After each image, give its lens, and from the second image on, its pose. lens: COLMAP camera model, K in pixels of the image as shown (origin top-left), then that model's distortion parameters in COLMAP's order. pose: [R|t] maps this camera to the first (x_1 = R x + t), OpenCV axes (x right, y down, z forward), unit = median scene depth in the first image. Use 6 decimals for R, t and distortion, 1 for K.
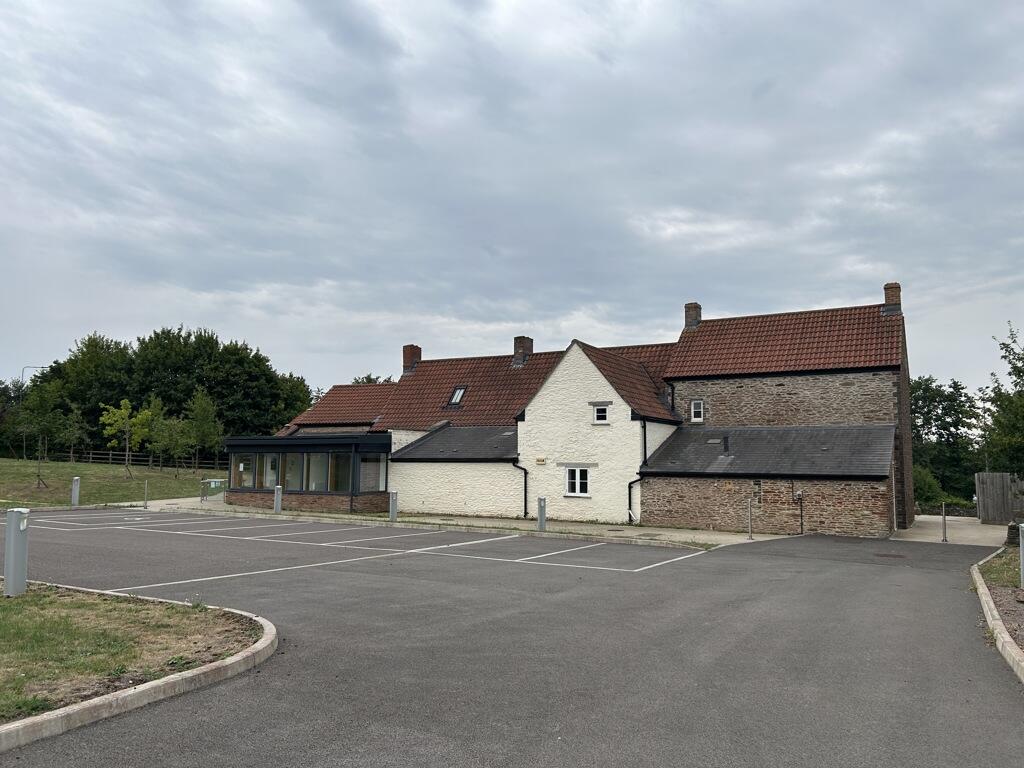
lens RADIAL K [[991.1, 0, 507.8], [0, 991.1, 389.9], [0, 0, 1]] dist [0.208095, -0.507623]
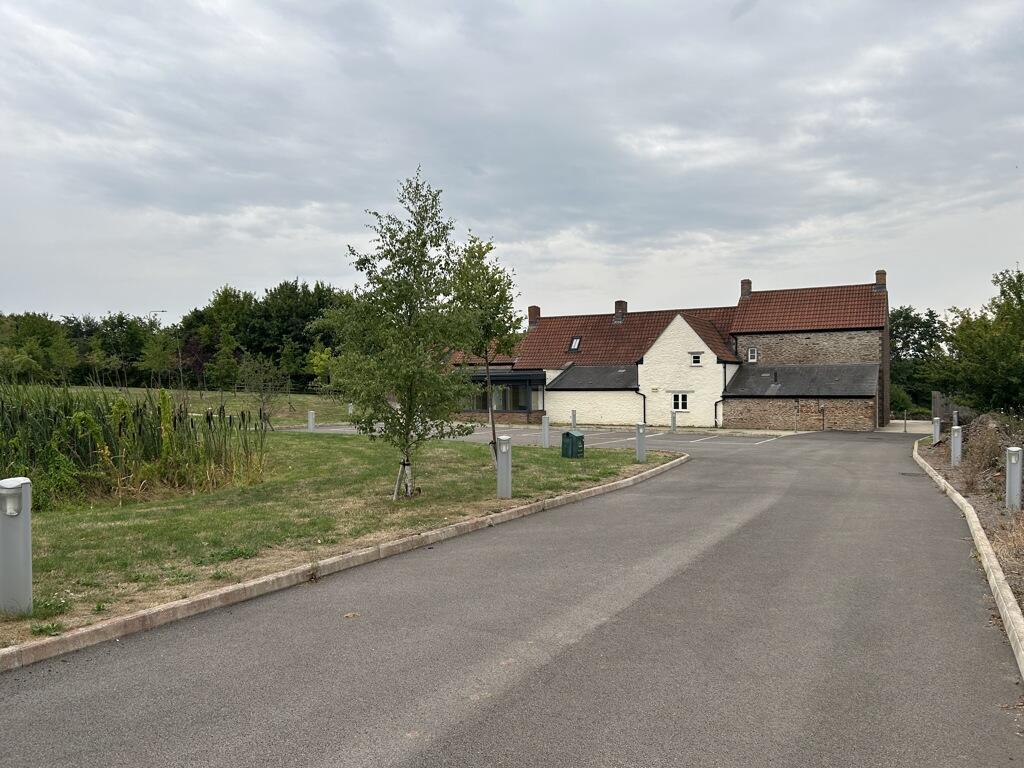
lens RADIAL K [[991.1, 0, 507.8], [0, 991.1, 389.9], [0, 0, 1]] dist [0.208095, -0.507623]
pose [[0.999784, -0.015314, 0.014078, -0.157219], [0.014133, 0.996658, 0.080456, -0.040969], [-0.015263, -0.080240, 0.996659, -0.403244]]
